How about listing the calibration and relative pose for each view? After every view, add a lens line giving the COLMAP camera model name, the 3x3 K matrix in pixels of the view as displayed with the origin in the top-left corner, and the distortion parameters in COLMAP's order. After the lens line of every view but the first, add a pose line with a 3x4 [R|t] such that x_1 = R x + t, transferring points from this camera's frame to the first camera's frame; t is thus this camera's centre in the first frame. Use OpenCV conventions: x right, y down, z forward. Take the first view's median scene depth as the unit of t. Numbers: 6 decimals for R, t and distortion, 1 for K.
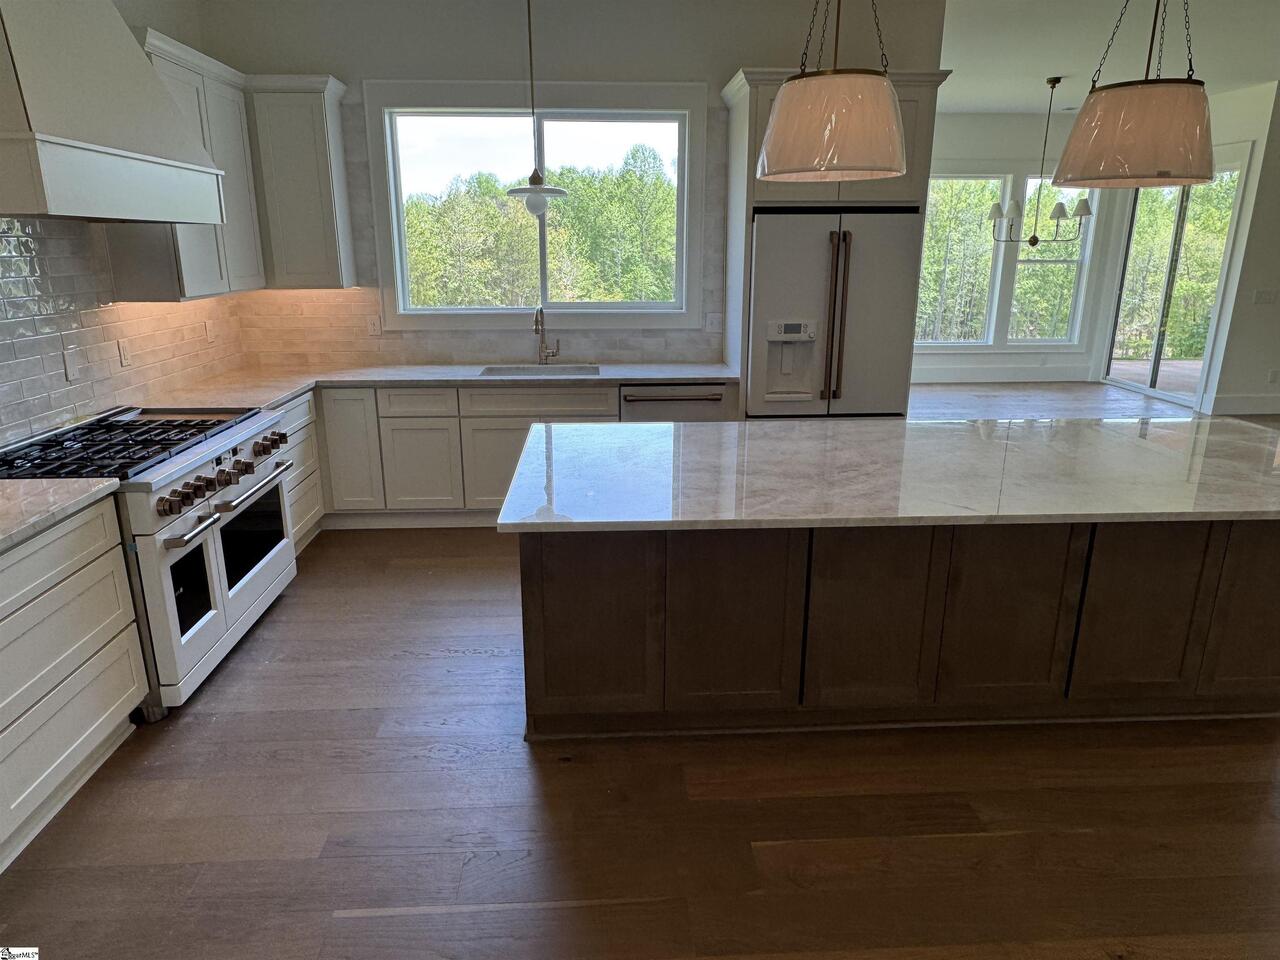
lens RADIAL K [[797.6, 0, 640.0], [0, 797.6, 480.0], [0, 0, 1]] dist [-0.006040, -0.003236]
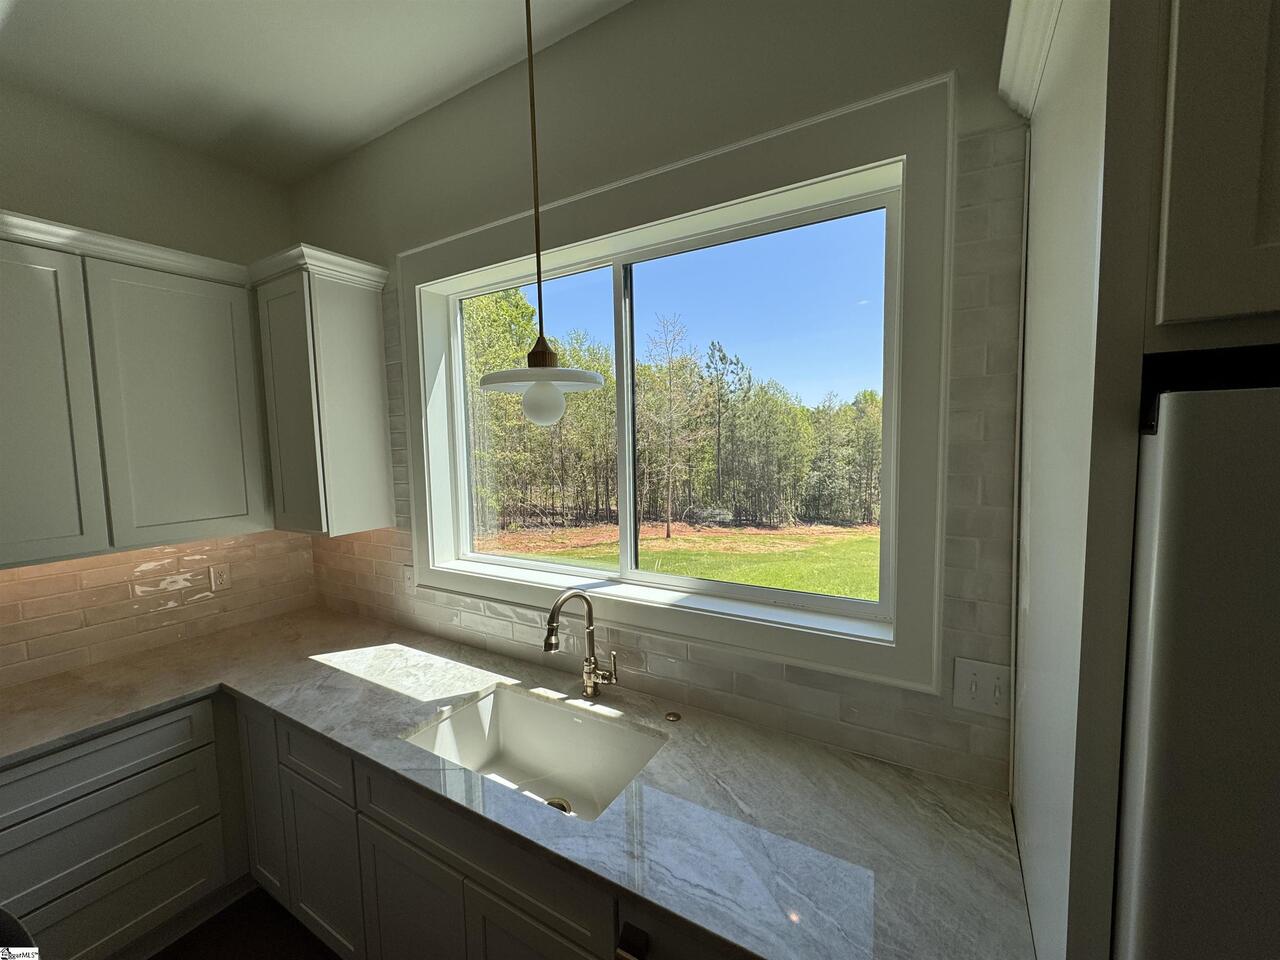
lens RADIAL K [[512.3, 0, 640.0], [0, 512.3, 480.0], [0, 0, 1]] dist [0.001646, 0.000123]
pose [[0.826622, 0.025218, -0.562192, 0.104164], [-0.137652, 0.977710, -0.158541, -0.256347], [0.545662, 0.208440, 0.811668, 0.777079]]
